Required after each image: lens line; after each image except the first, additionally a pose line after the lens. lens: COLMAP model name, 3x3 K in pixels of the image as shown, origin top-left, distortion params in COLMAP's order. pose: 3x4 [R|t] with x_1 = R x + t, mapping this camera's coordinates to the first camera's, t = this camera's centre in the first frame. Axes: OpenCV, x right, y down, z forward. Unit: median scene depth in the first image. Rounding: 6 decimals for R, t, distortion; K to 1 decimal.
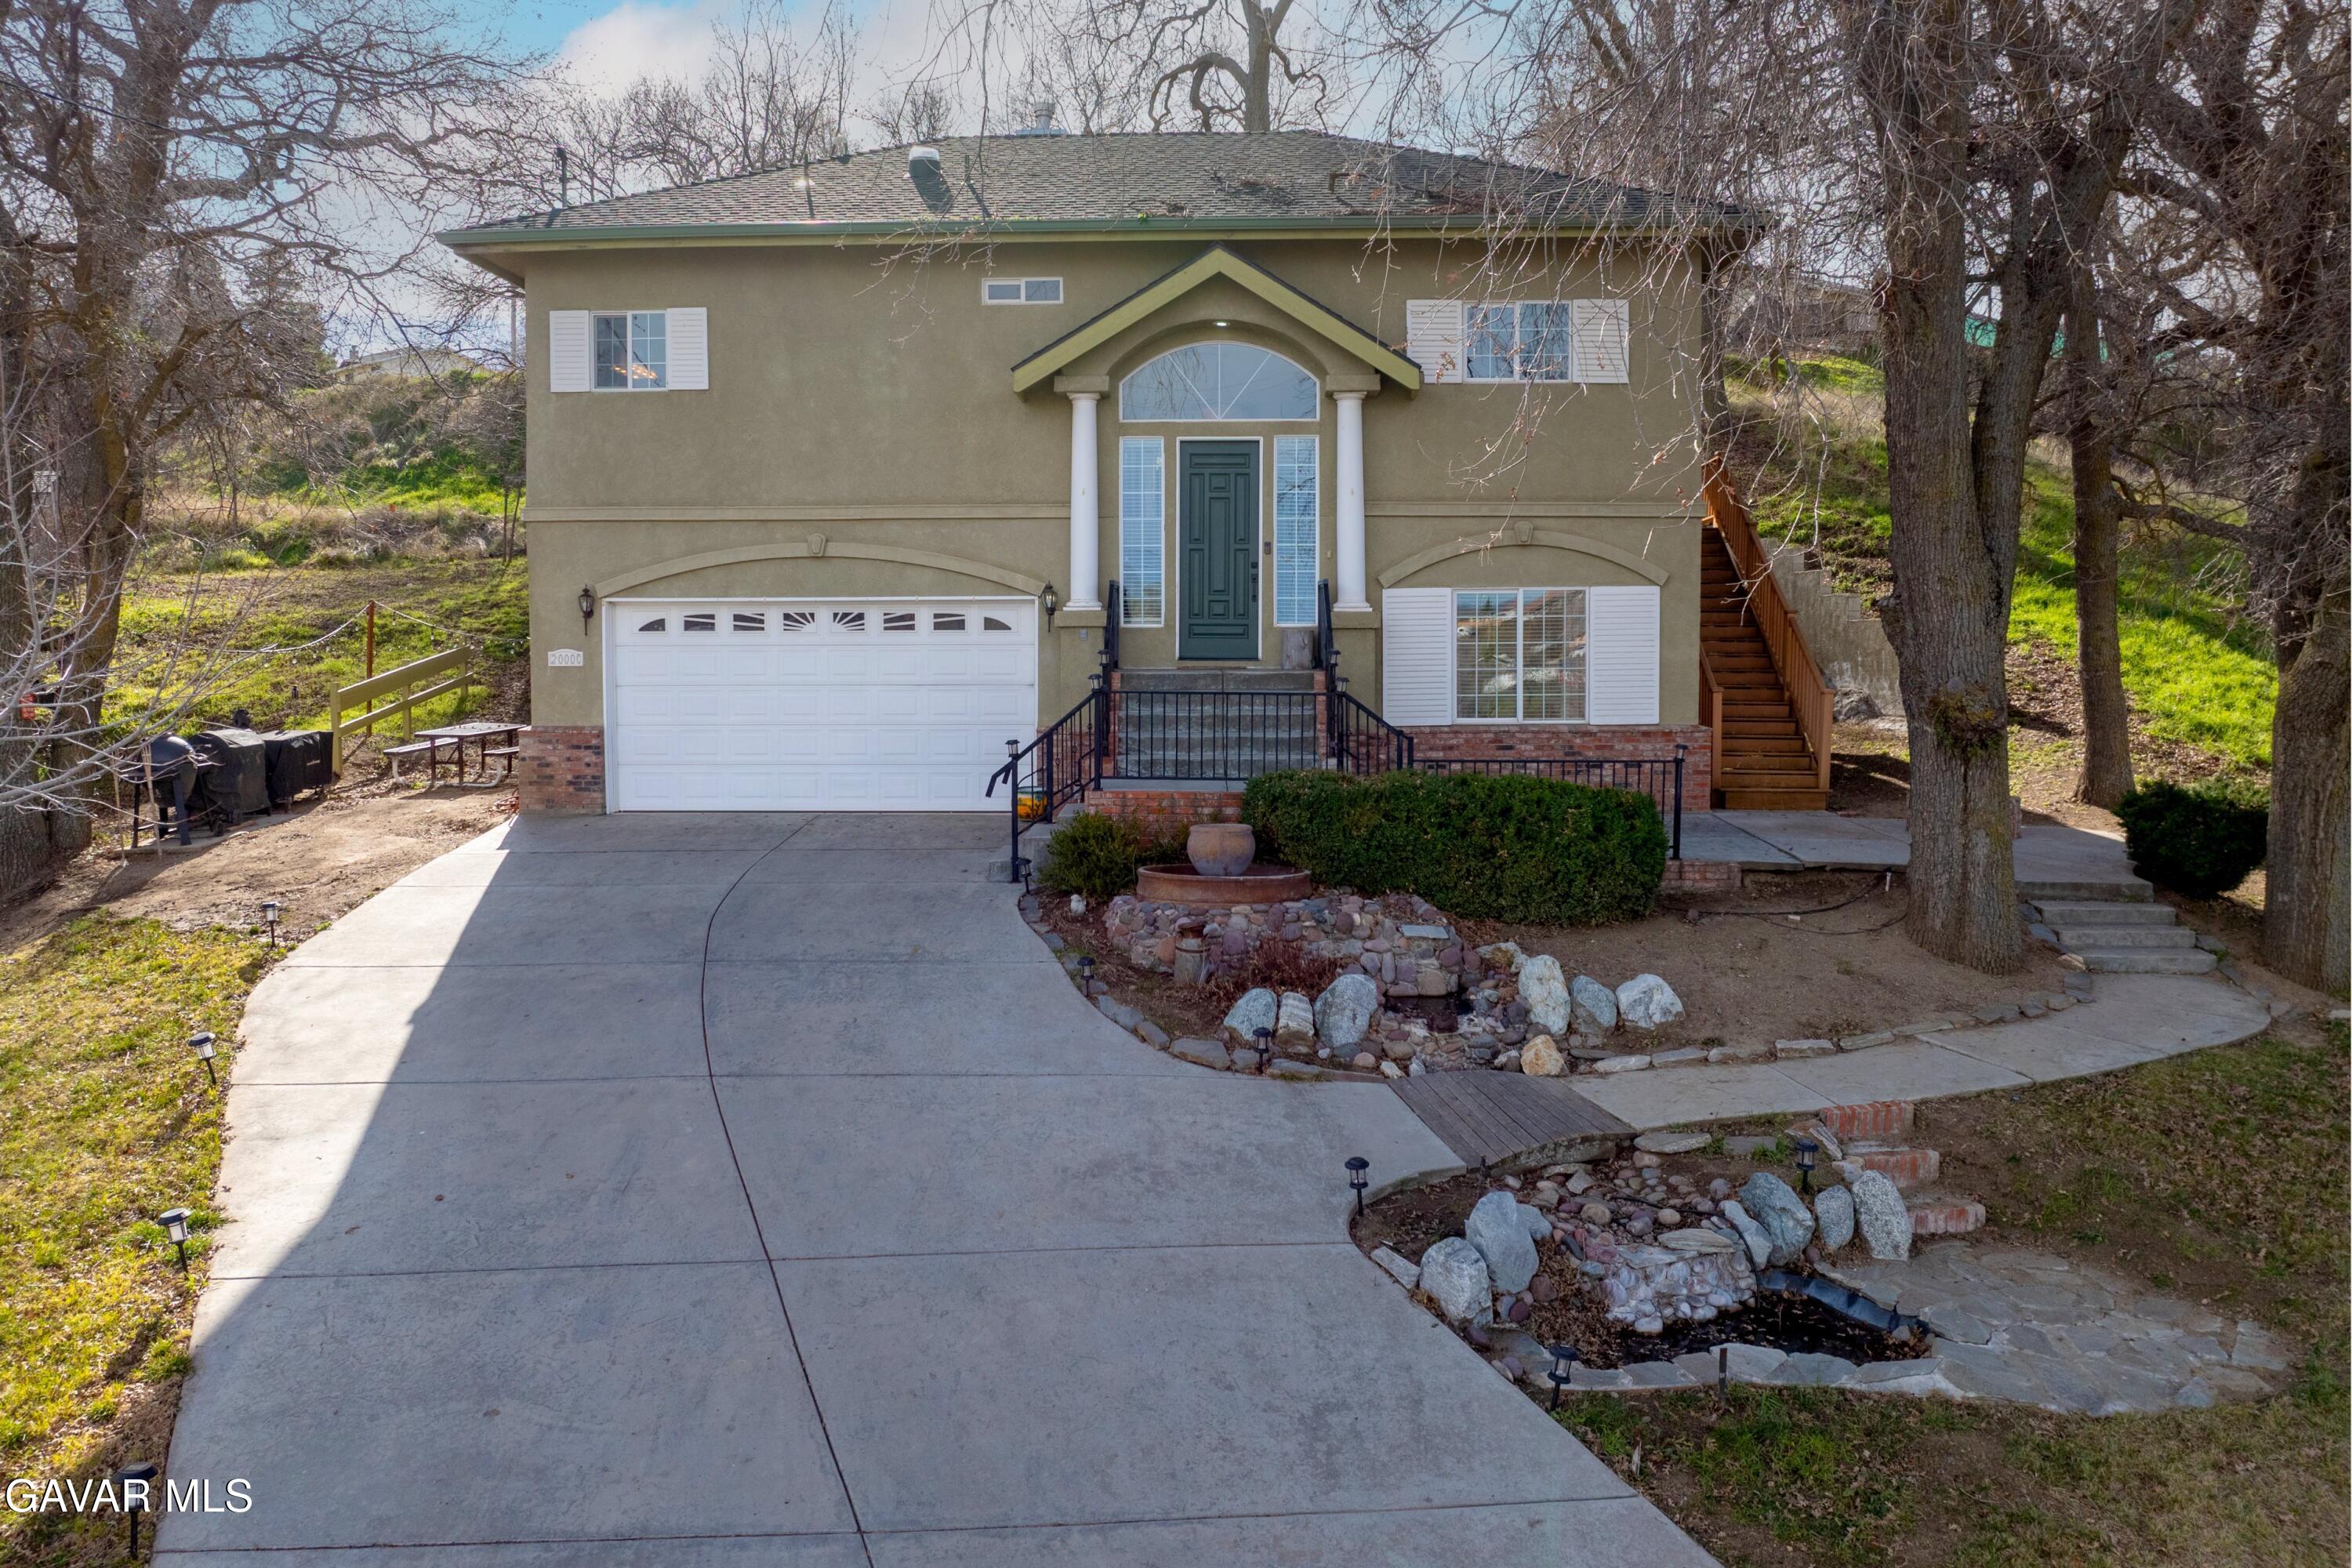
lens RADIAL K [[922.8, 0, 1175.3], [0, 922.8, 655.3], [0, 0, 1]] dist [-0.007318, -0.000085]
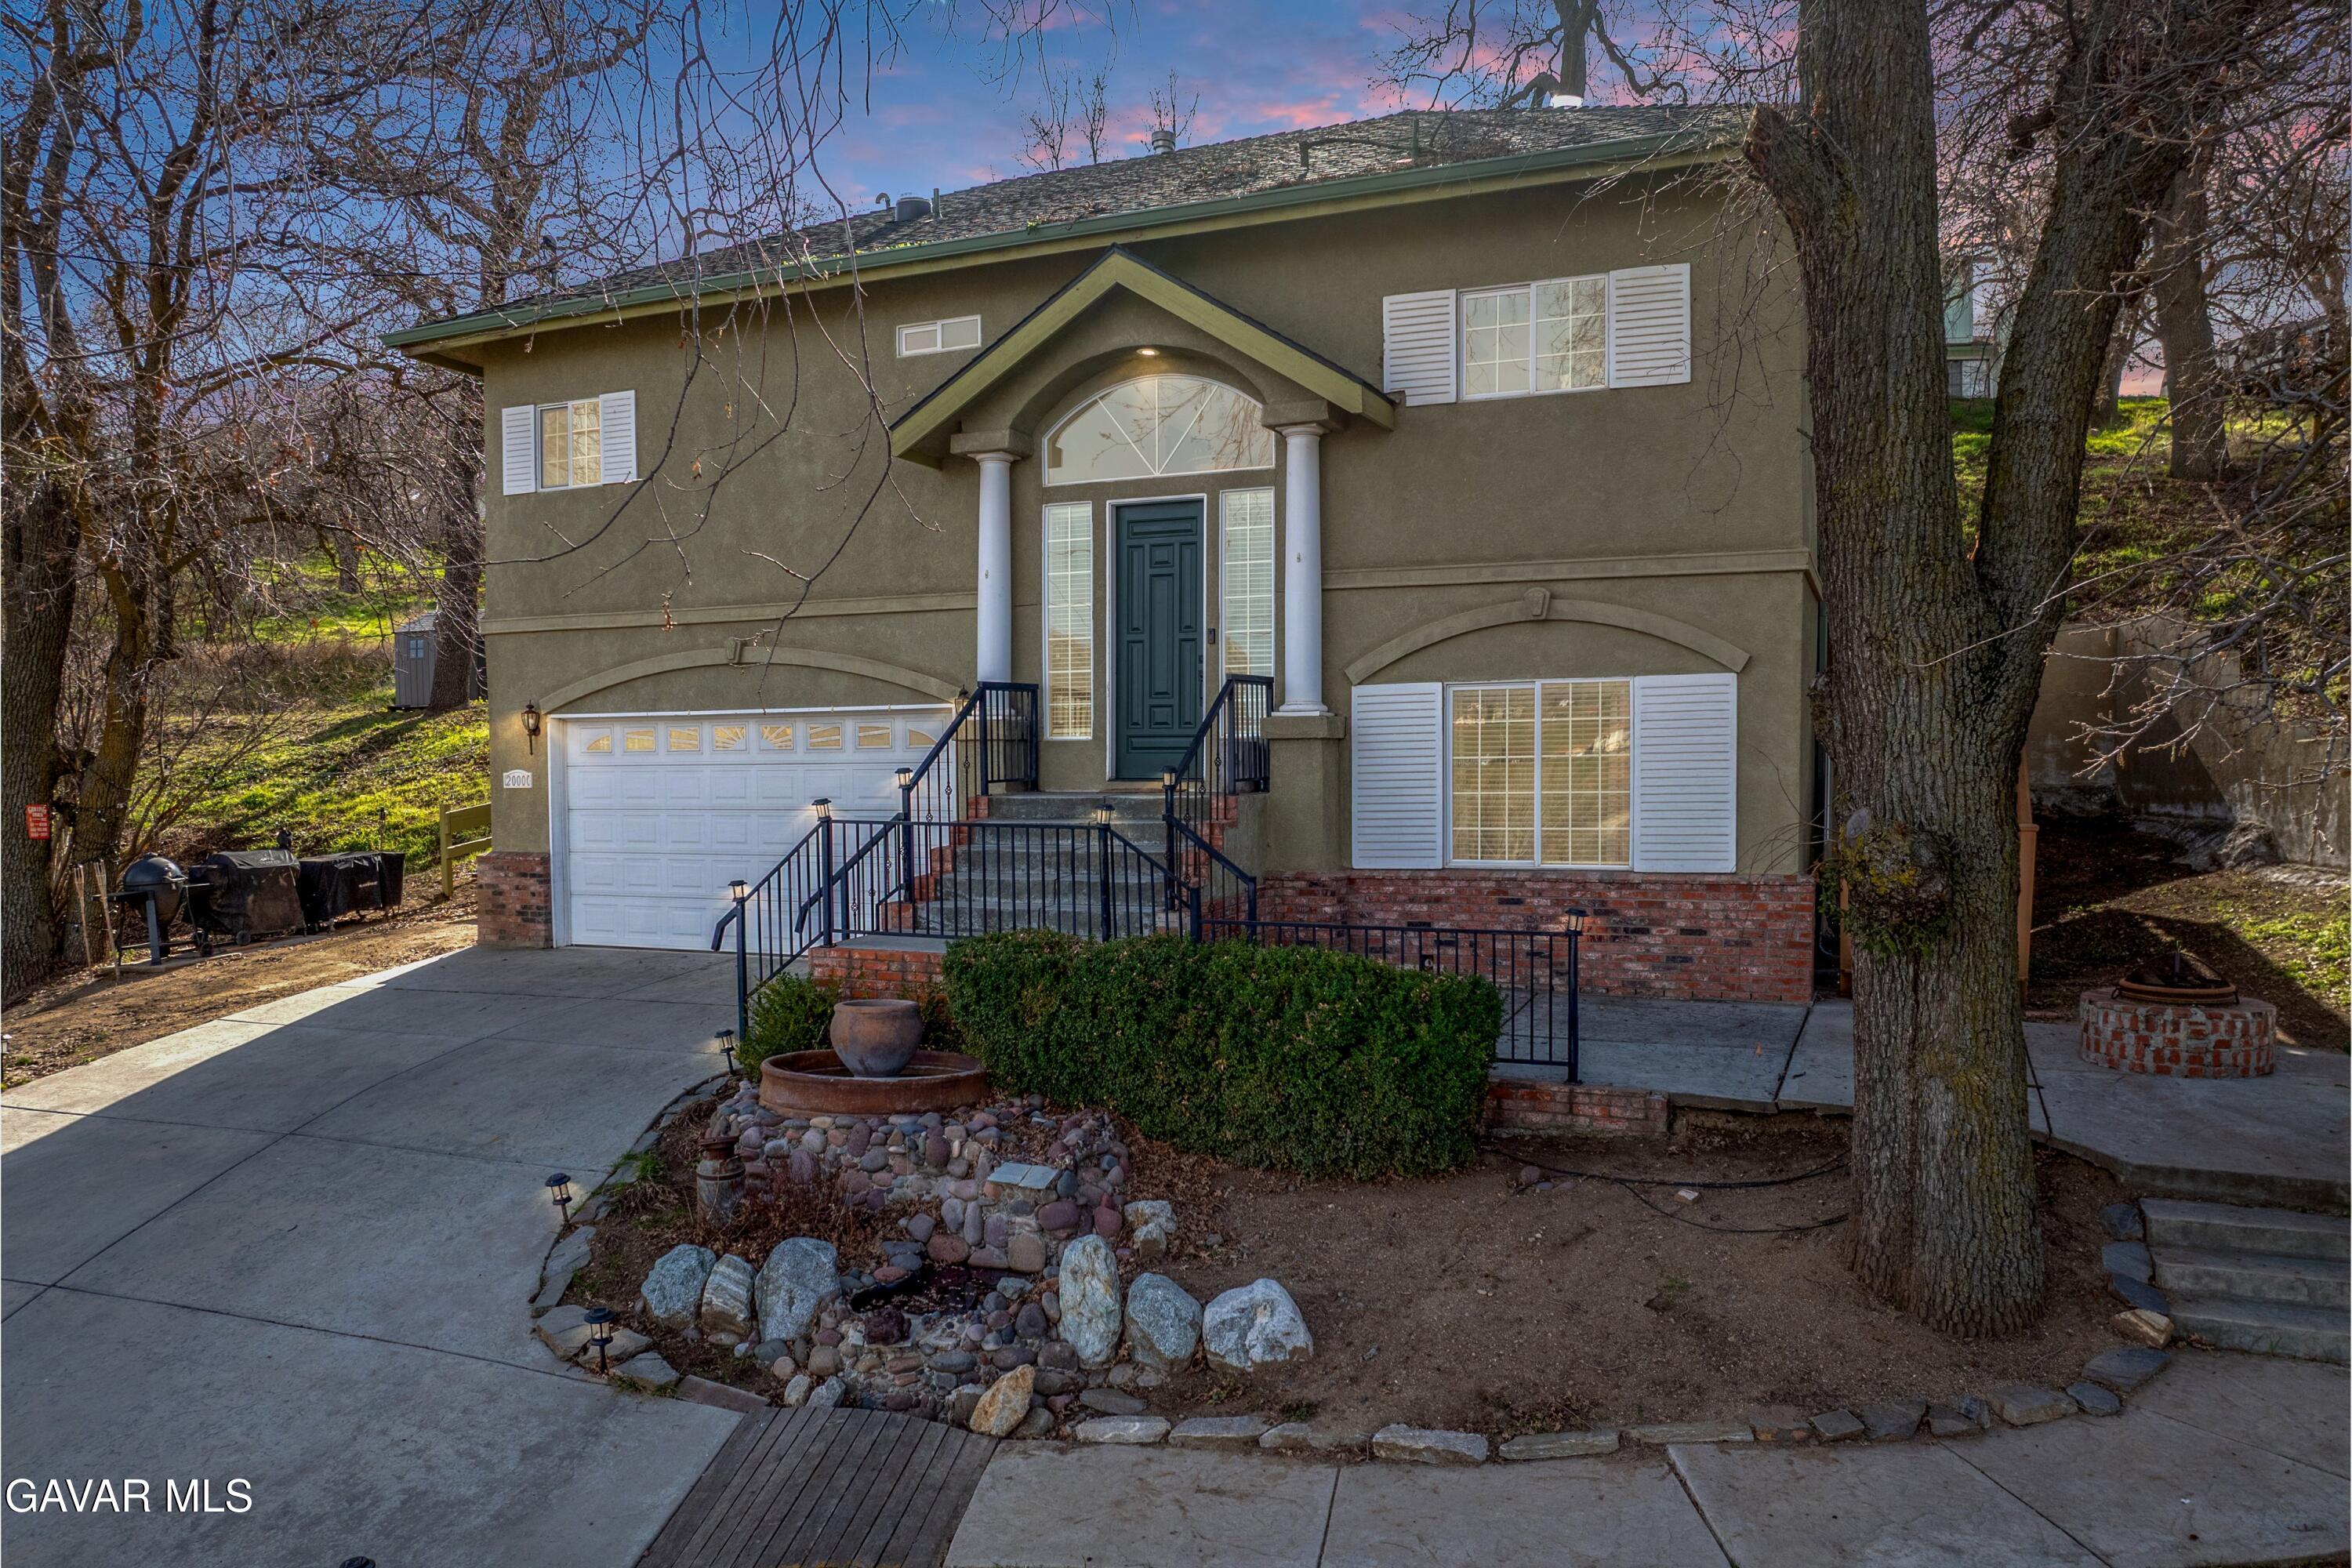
lens RADIAL K [[1056.0, 0, 1176.0], [0, 1056.0, 784.0], [0, 0, 1]] dist [-0.008992, -0.000697]
pose [[0.975040, -0.000247, -0.222030, 0.281651], [0.001999, 0.999969, 0.007670, 0.001059], [0.222021, -0.007923, 0.975010, 0.132155]]
